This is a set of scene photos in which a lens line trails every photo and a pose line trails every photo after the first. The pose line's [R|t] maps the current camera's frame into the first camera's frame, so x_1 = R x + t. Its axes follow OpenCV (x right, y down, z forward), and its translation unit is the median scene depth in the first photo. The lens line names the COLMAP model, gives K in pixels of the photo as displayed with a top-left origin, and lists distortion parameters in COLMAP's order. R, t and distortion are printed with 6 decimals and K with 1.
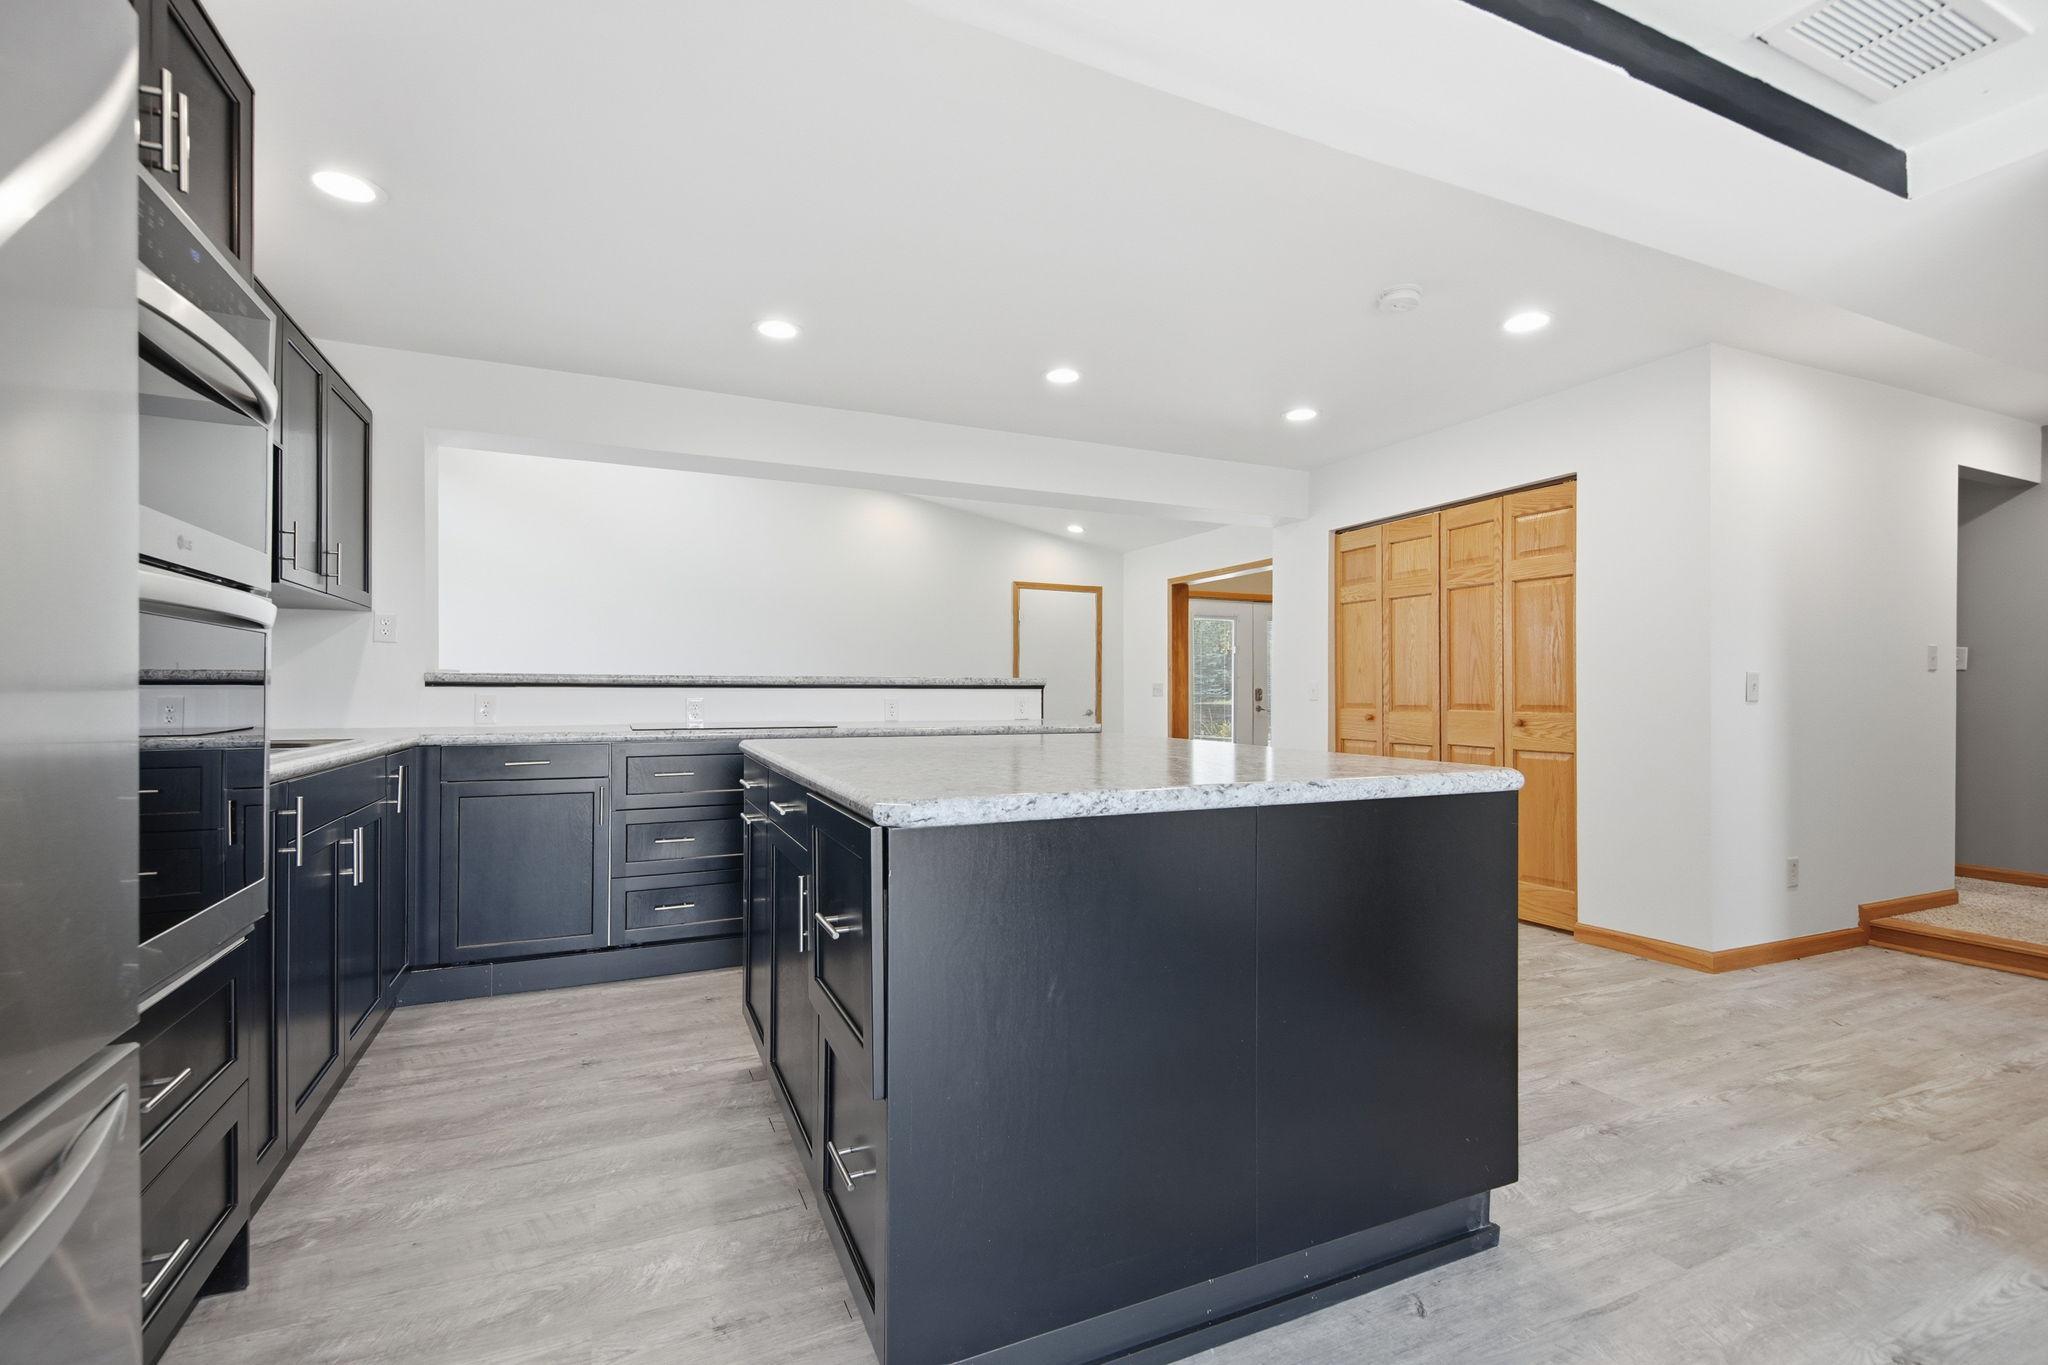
lens RADIAL K [[913.5, 0, 1021.0], [0, 913.5, 686.4], [0, 0, 1]] dist [0.011094, -0.003564]
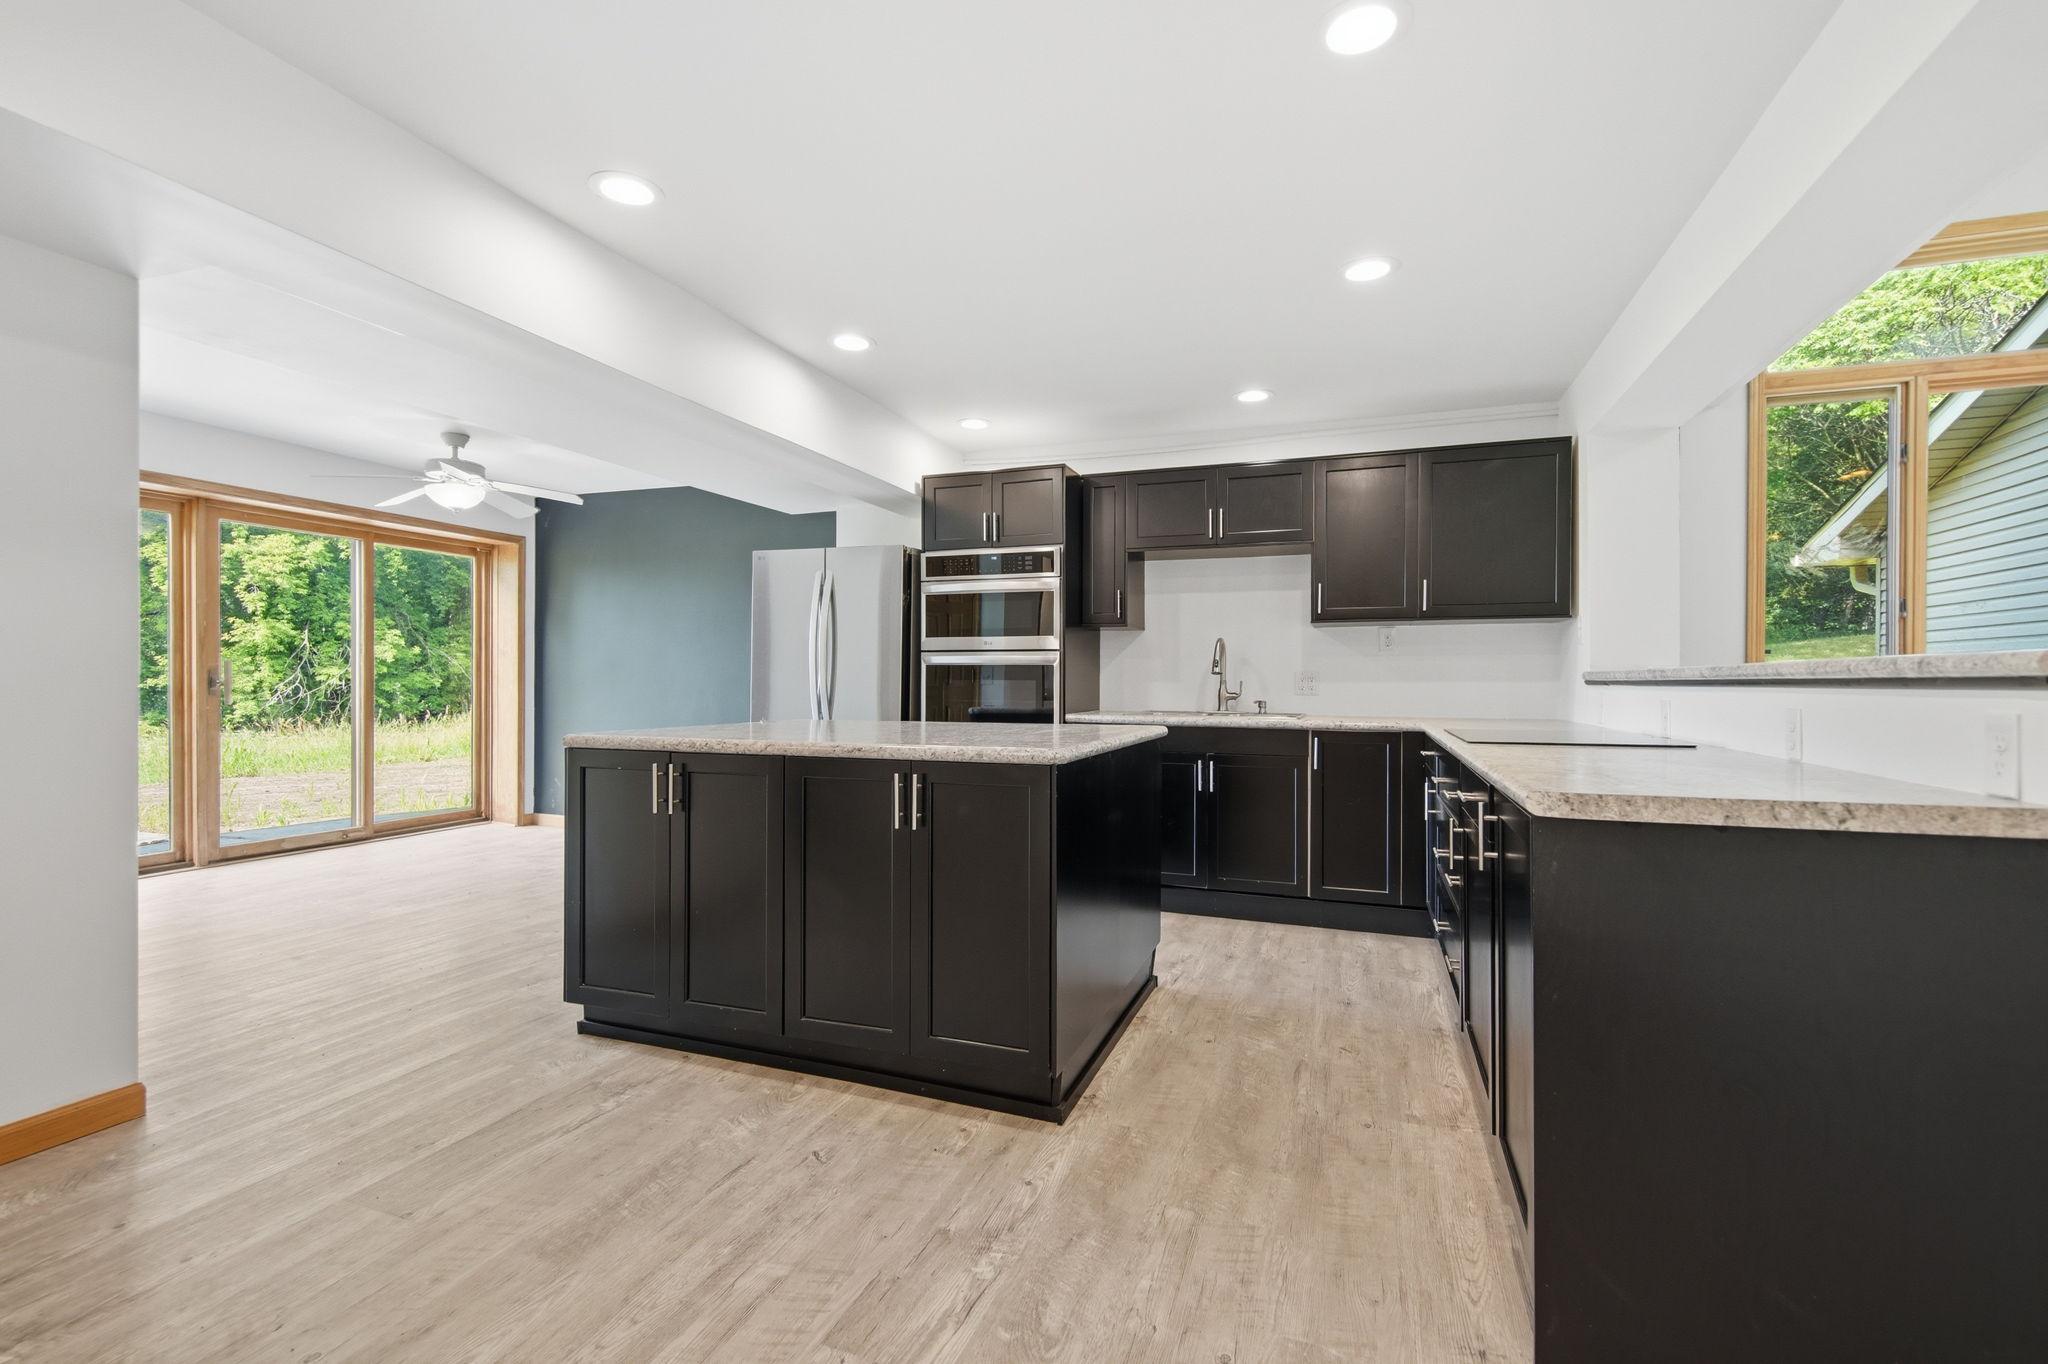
lens RADIAL K [[913.5, 0, 1024.9], [0, 913.5, 689.3], [0, 0, 1]] dist [0.011094, -0.003564]
pose [[-0.702351, 0.001622, -0.711829, 0.684066], [-0.001881, 0.999990, 0.004134, 0.002915], [0.711828, 0.004243, -0.702341, 1.646895]]
